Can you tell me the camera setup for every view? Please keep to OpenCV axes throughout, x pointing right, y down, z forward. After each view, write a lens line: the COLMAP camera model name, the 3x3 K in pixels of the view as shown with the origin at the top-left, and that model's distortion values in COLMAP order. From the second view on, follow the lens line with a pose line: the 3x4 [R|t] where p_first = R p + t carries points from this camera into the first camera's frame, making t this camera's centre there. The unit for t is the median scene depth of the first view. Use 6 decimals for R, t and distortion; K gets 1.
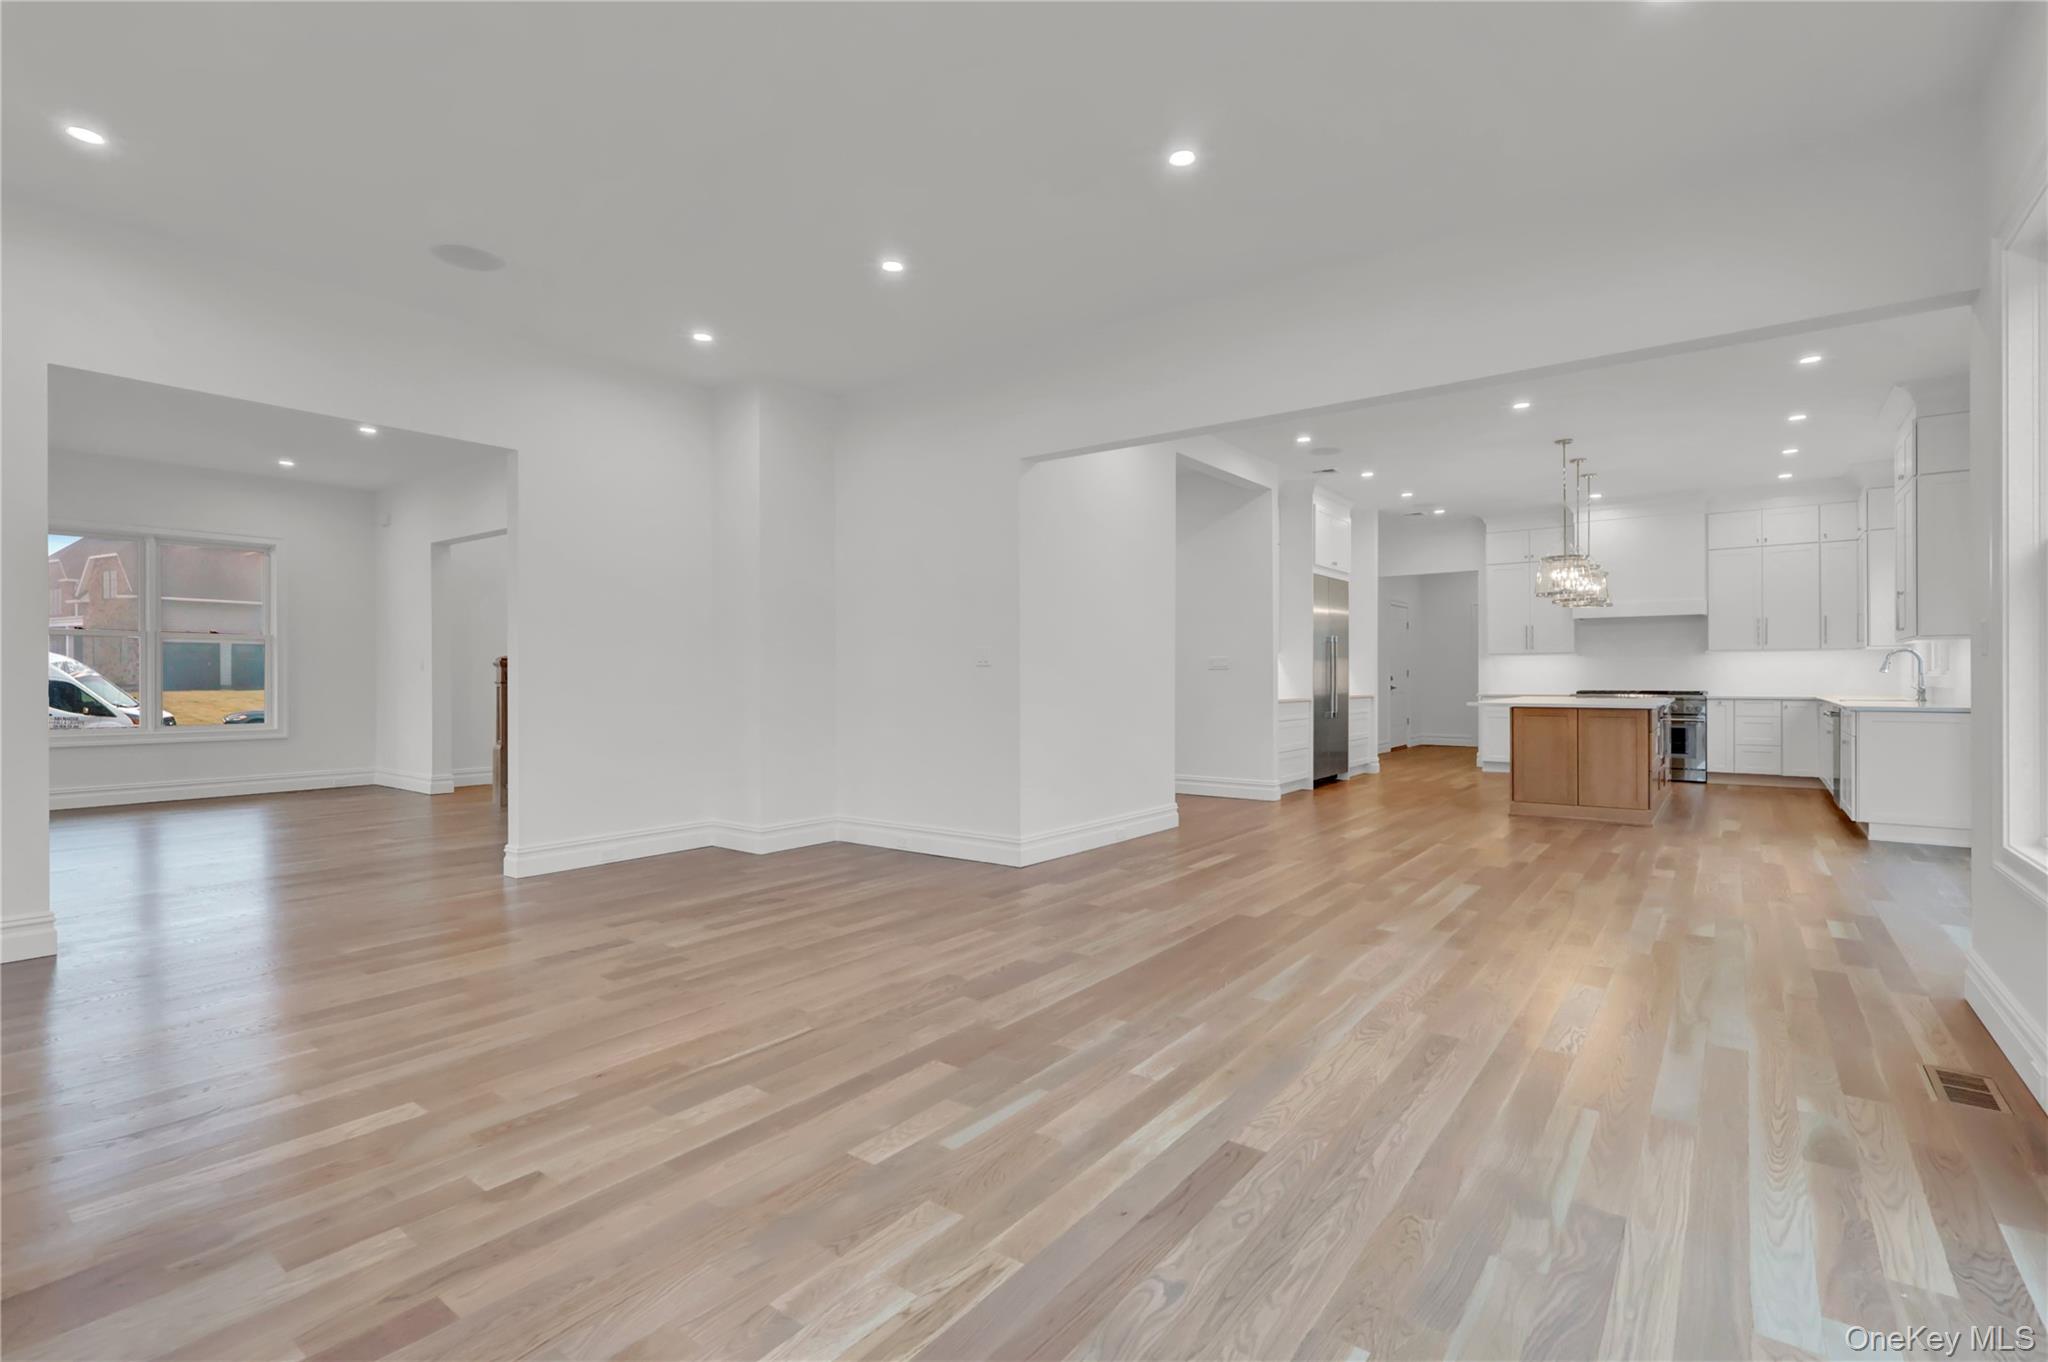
lens RADIAL K [[970.3, 0, 1018.8], [0, 970.3, 674.8], [0, 0, 1]] dist [-0.005879, 0.002488]
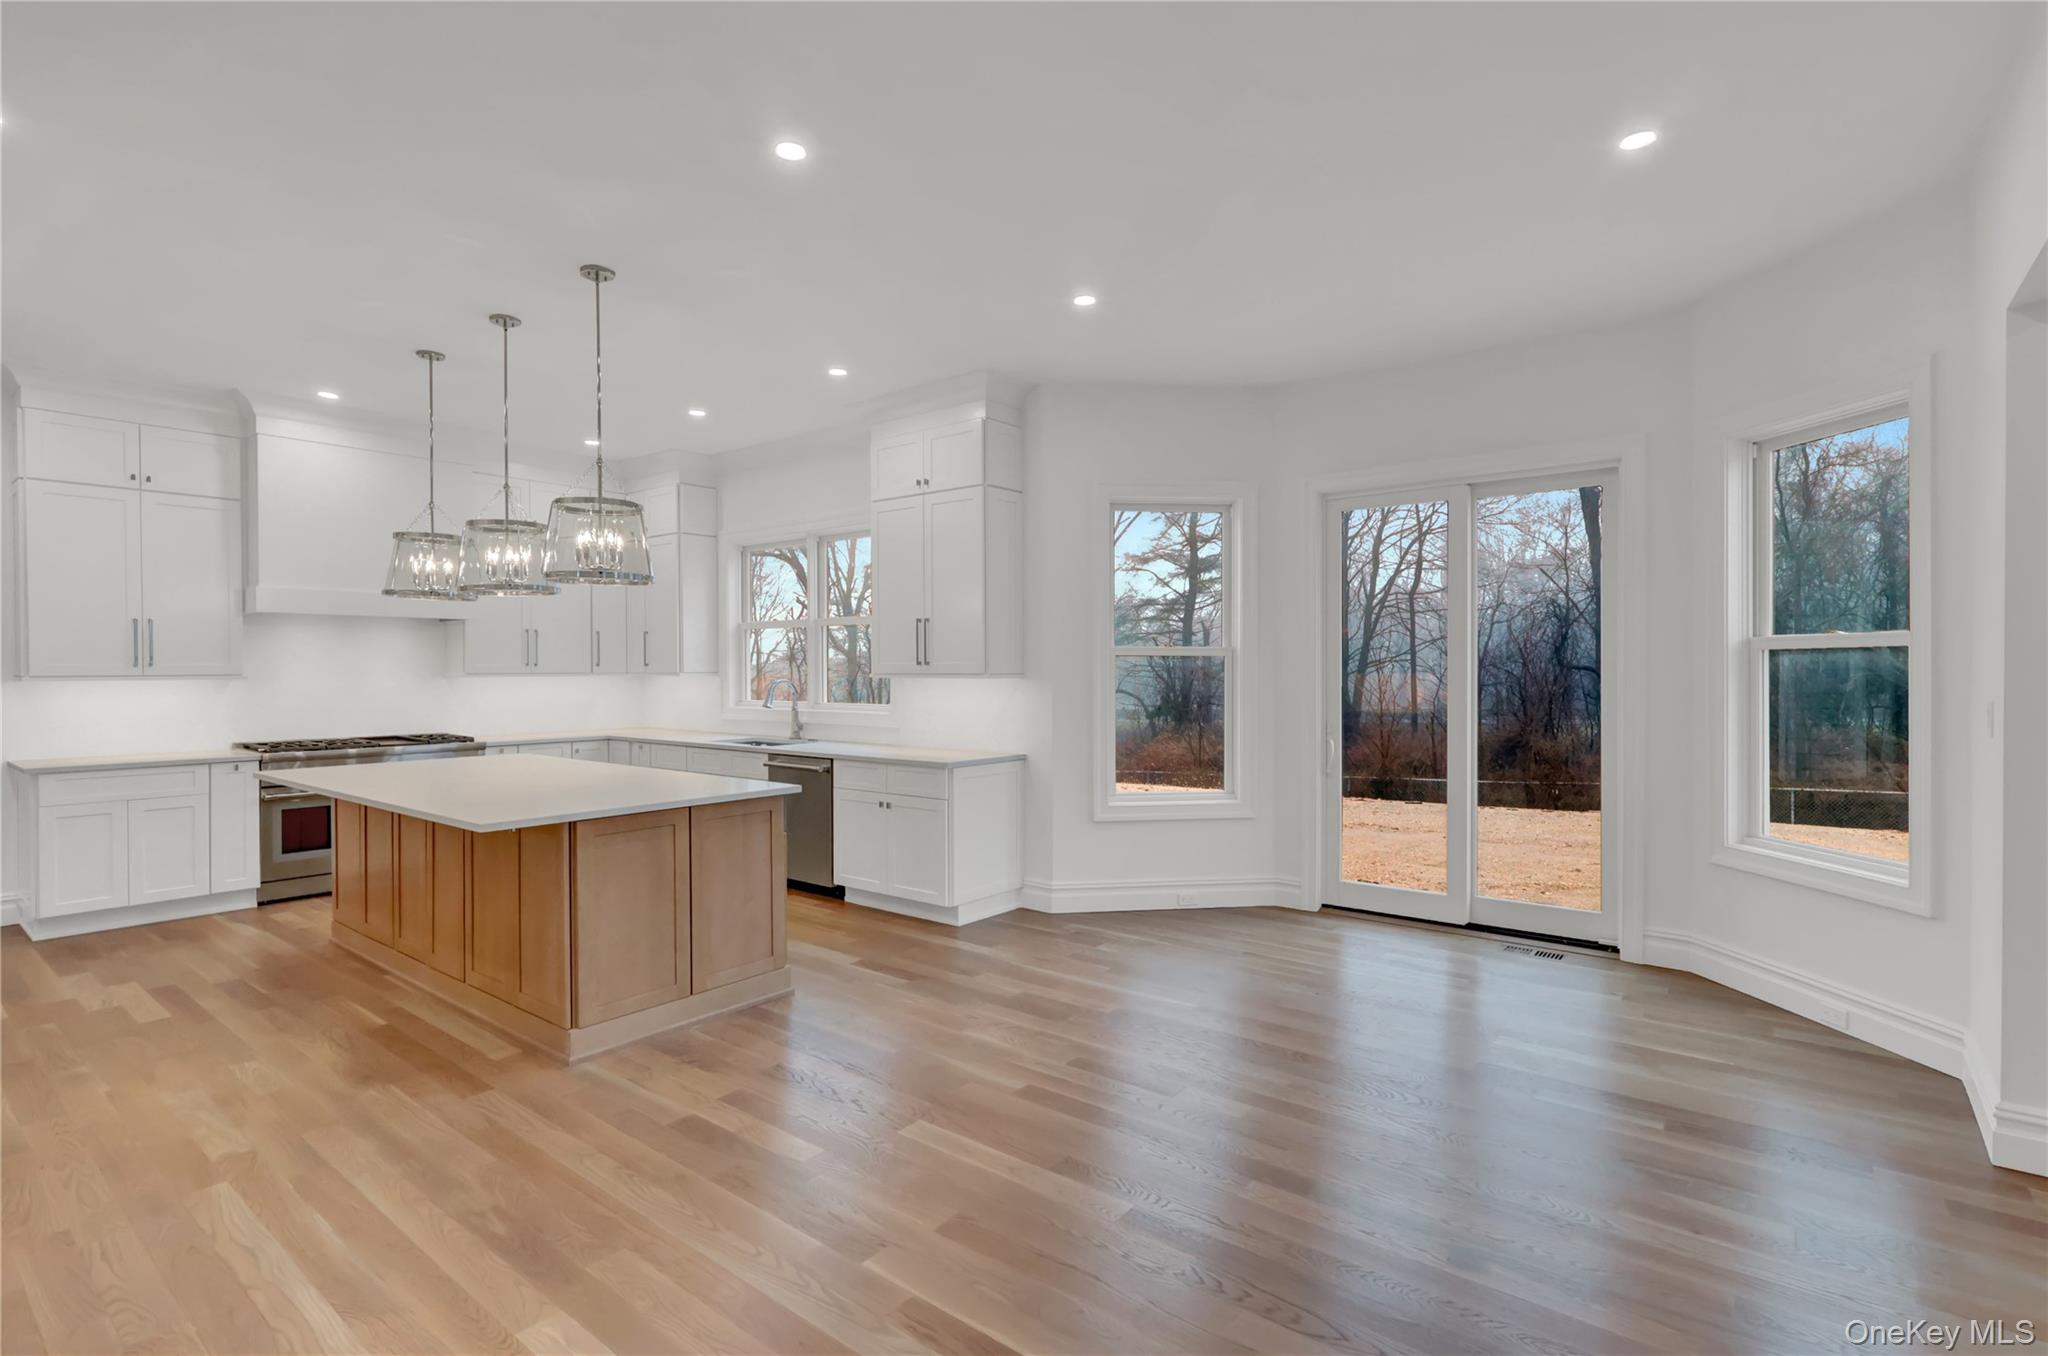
lens RADIAL K [[970.3, 0, 1059.0], [0, 970.3, 680.6], [0, 0, 1]] dist [-0.005879, 0.002488]
pose [[0.012095, -0.010978, 0.999867, 0.047409], [-0.000959, 0.999939, 0.010990, -0.027859], [-0.999926, -0.001092, 0.012083, 0.578793]]
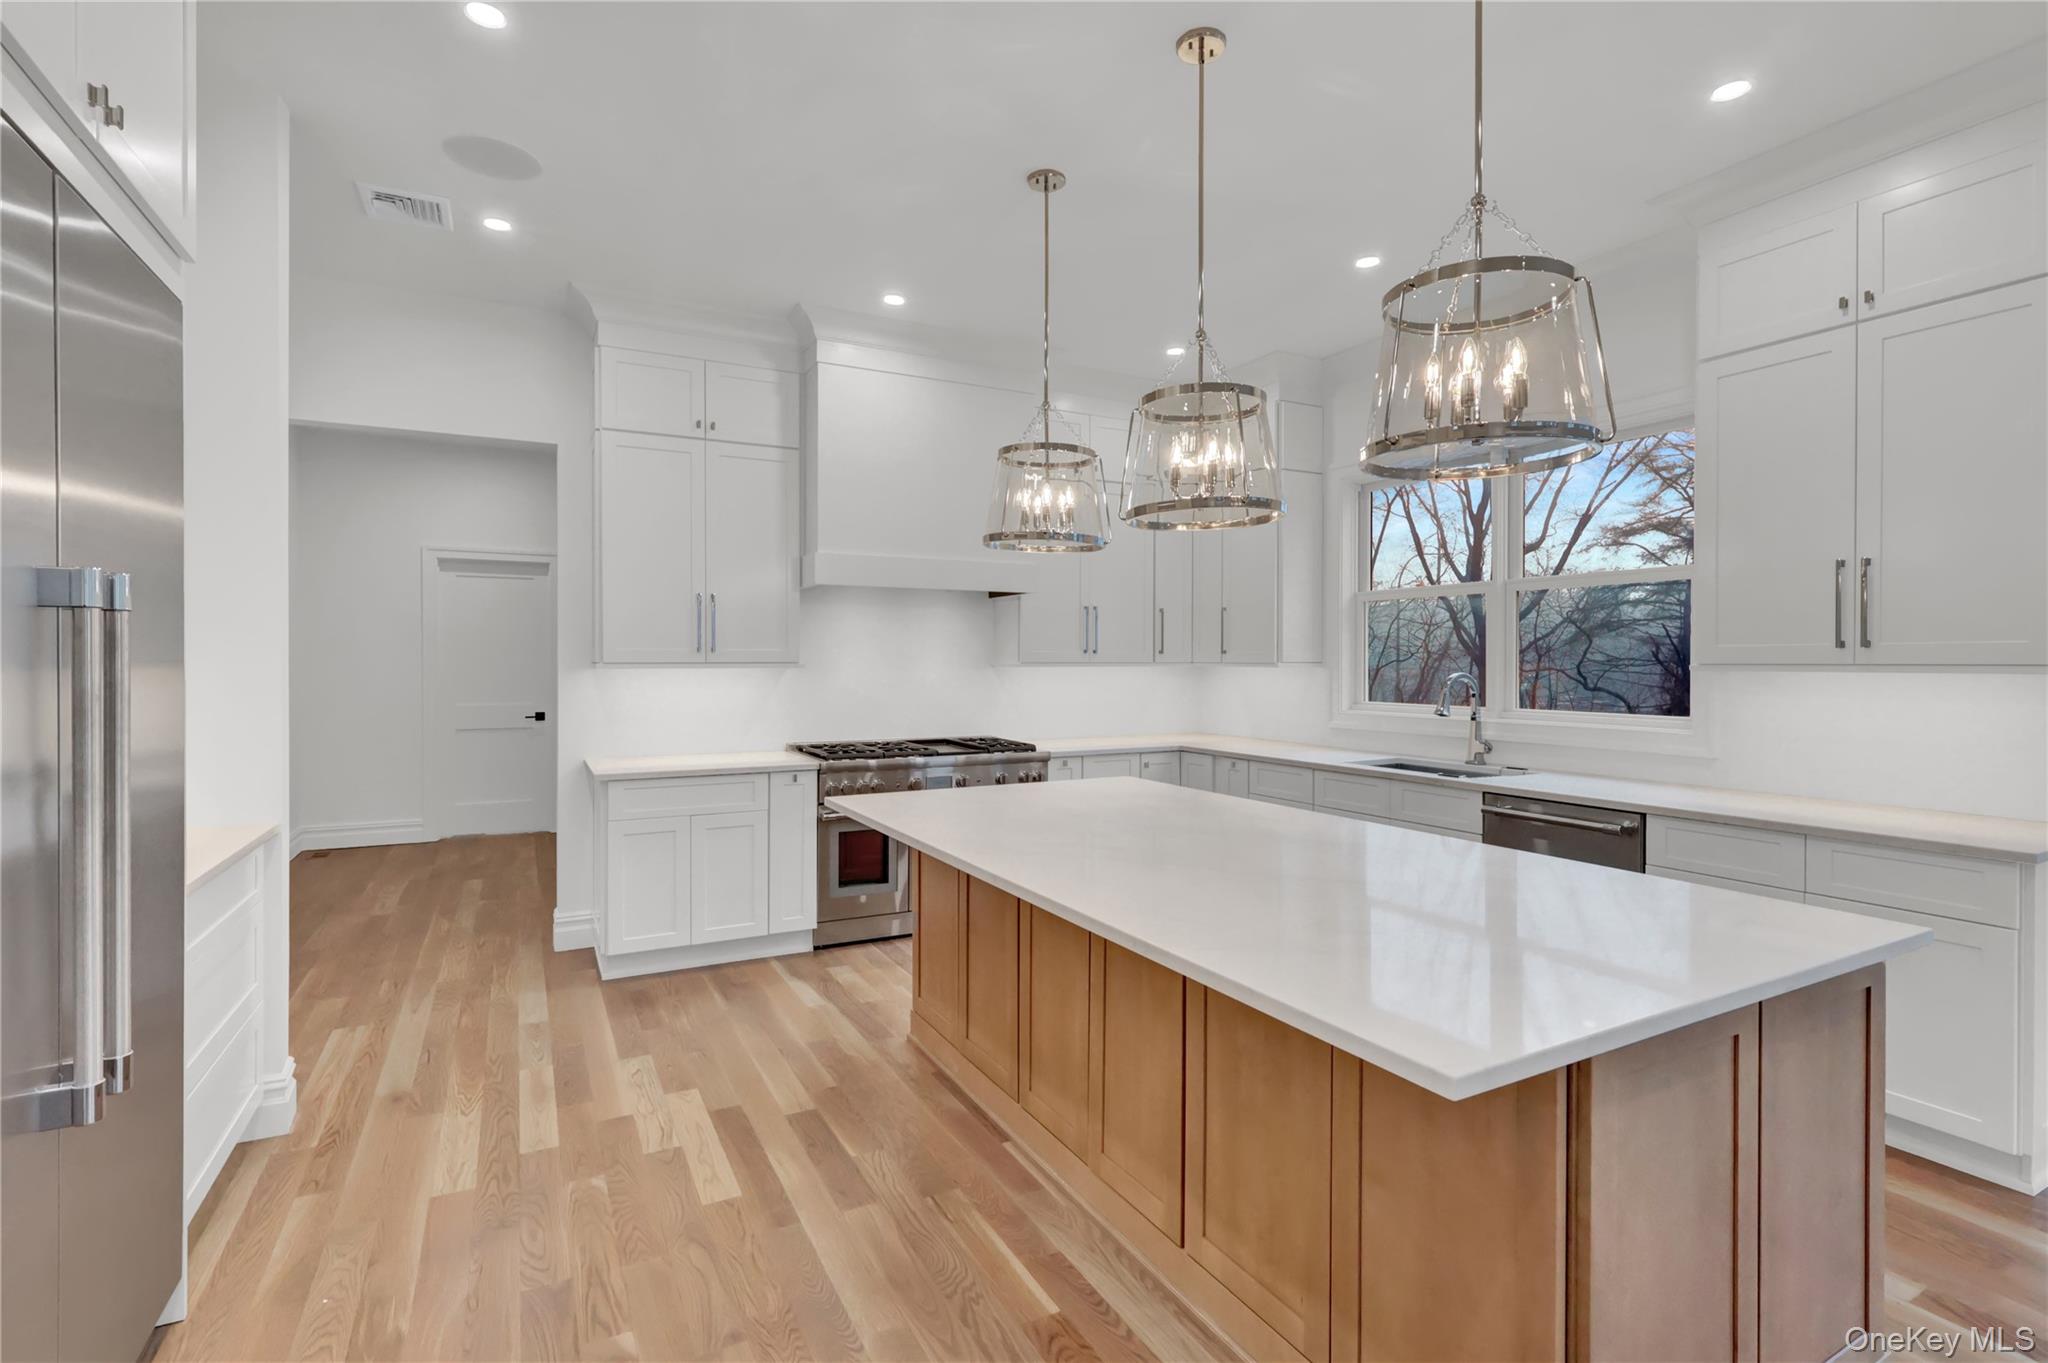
lens RADIAL K [[970.3, 0, 1040.1], [0, 970.3, 669.2], [0, 0, 1]] dist [-0.005879, 0.002488]
pose [[0.419404, -0.005237, 0.907785, 0.235640], [-0.003826, 0.999964, 0.007537, -0.025364], [-0.907792, -0.006634, 0.419369, 0.764953]]
